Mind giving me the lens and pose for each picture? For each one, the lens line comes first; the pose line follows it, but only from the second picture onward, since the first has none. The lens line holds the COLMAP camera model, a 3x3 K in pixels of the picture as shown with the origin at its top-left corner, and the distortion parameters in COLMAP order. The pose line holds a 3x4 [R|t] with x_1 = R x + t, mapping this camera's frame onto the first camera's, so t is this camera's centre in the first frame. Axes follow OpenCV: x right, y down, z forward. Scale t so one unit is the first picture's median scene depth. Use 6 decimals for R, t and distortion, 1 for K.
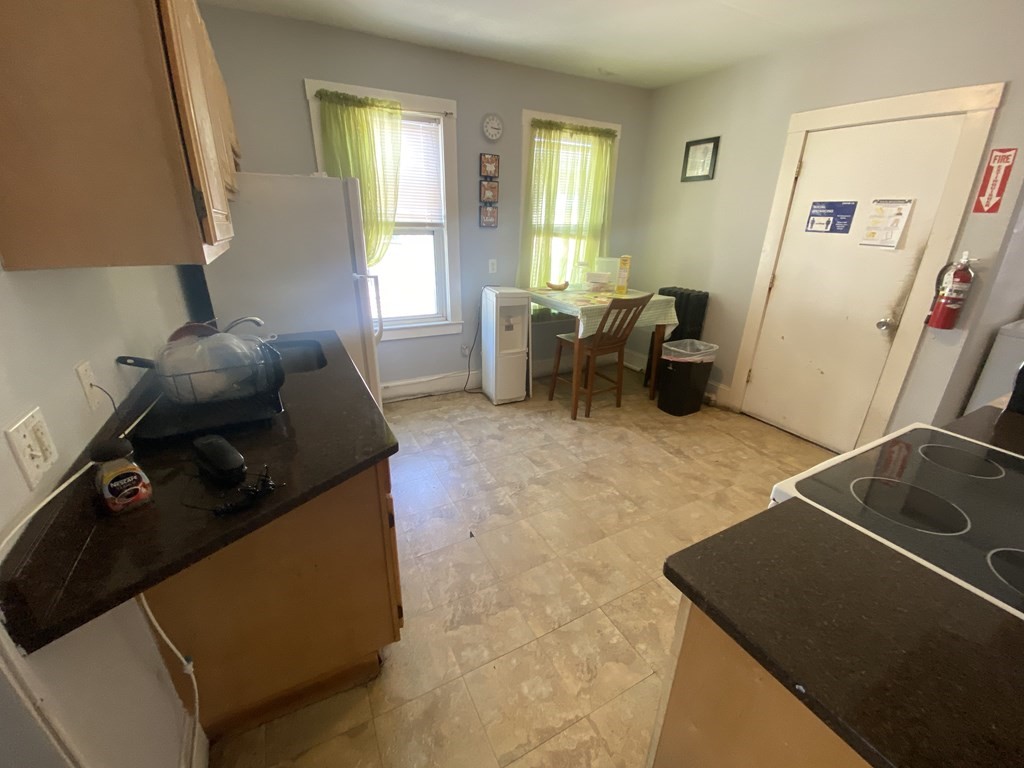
lens RADIAL K [[410.2, 0, 490.0], [0, 410.2, 399.1], [0, 0, 1]] dist [0.000004, -0.007965]
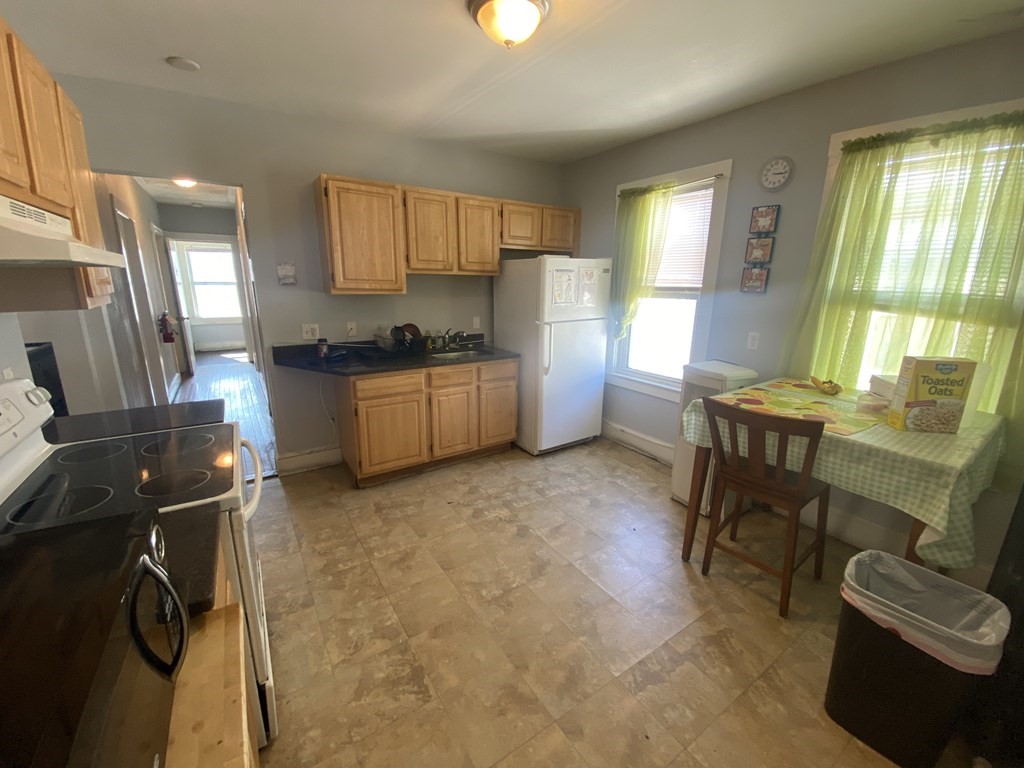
lens RADIAL K [[410.2, 0, 512.8], [0, 410.2, 391.0], [0, 0, 1]] dist [0.000004, -0.007965]
pose [[0.117557, 0.248832, -0.961386, 0.824259], [-0.402850, 0.896813, 0.182859, -0.230167], [0.907685, 0.365798, 0.205669, 0.539704]]
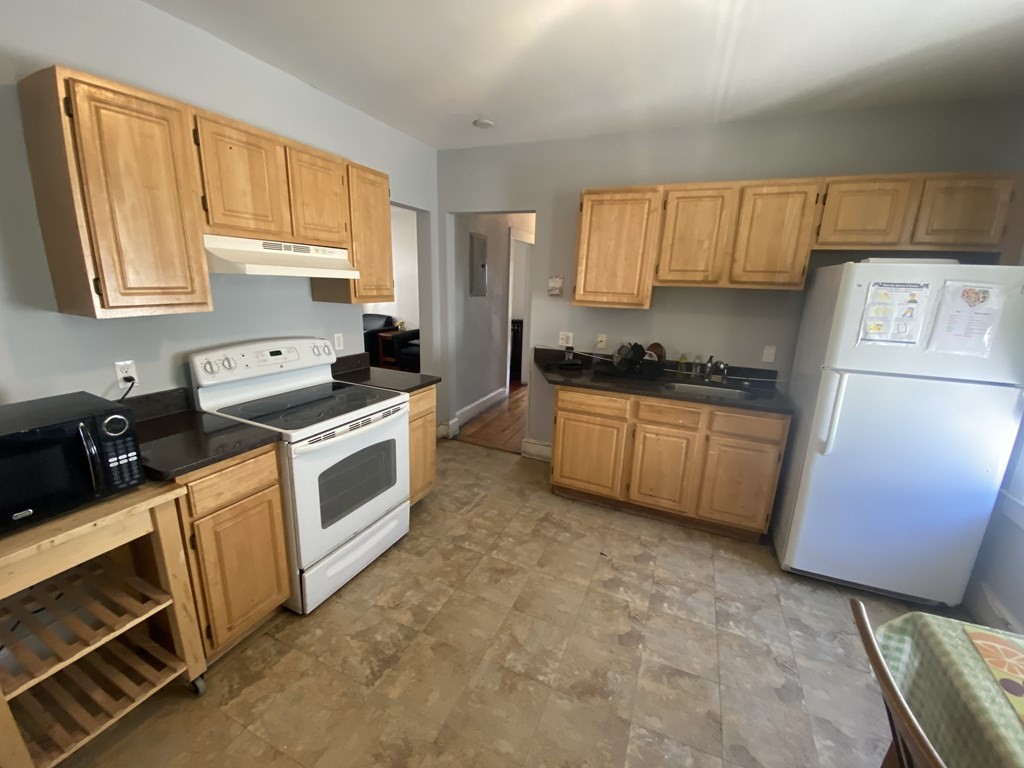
lens RADIAL K [[410.2, 0, 501.6], [0, 410.2, 386.1], [0, 0, 1]] dist [0.000004, -0.007965]
pose [[-0.778783, 0.116832, -0.616318, 0.572777], [-0.285123, 0.809219, 0.513682, -0.385205], [0.558750, 0.575773, -0.596895, 0.871444]]
